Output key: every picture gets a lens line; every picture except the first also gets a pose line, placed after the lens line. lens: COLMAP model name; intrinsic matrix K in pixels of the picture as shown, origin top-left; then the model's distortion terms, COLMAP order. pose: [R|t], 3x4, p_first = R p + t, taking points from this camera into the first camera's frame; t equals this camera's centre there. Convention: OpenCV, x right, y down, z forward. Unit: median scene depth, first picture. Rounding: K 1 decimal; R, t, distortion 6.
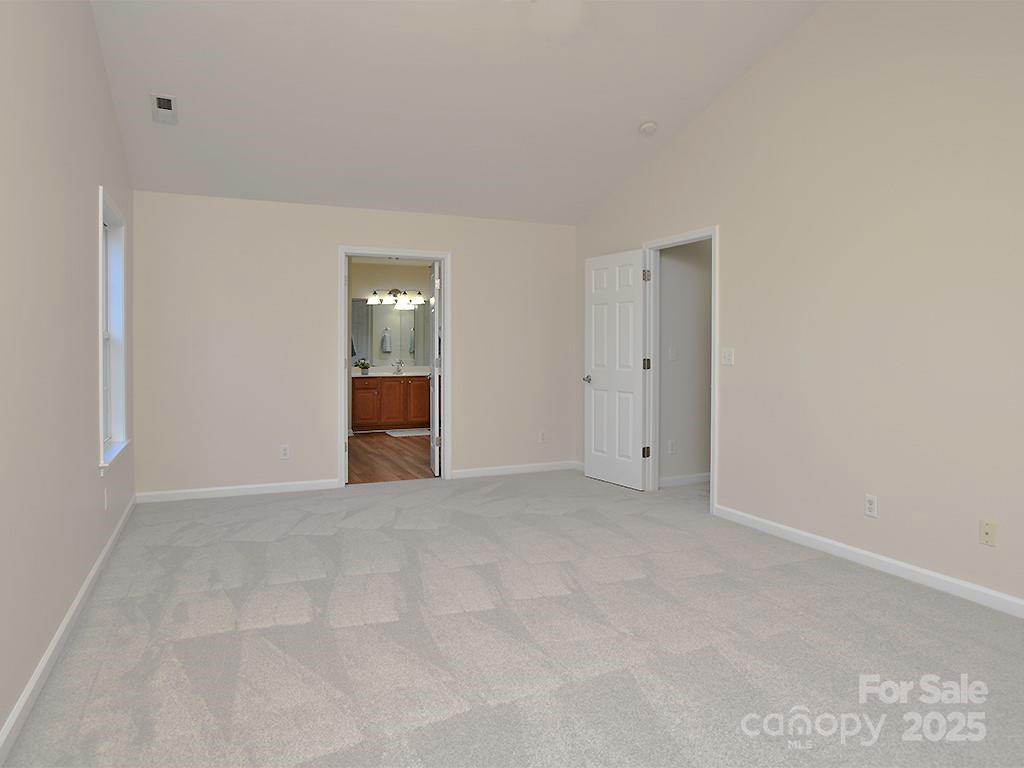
lens RADIAL K [[668.4, 0, 512.0], [0, 668.4, 384.0], [0, 0, 1]] dist [-0.005271, -0.000221]
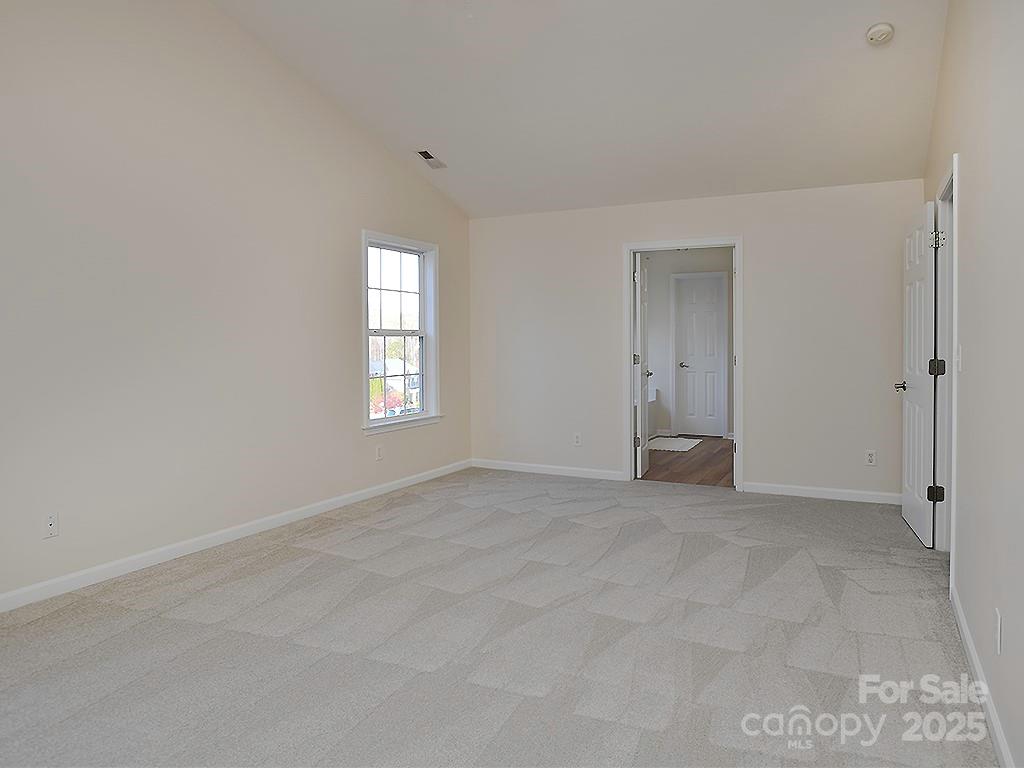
lens RADIAL K [[693.9, 0, 512.0], [0, 693.9, 384.0], [0, 0, 1]] dist [-0.018170, 0.000154]
pose [[0.624778, 0.043958, -0.779564, 0.695061], [-0.039756, 0.998910, 0.024464, -0.016553], [0.779790, 0.015708, 0.625844, 0.312539]]
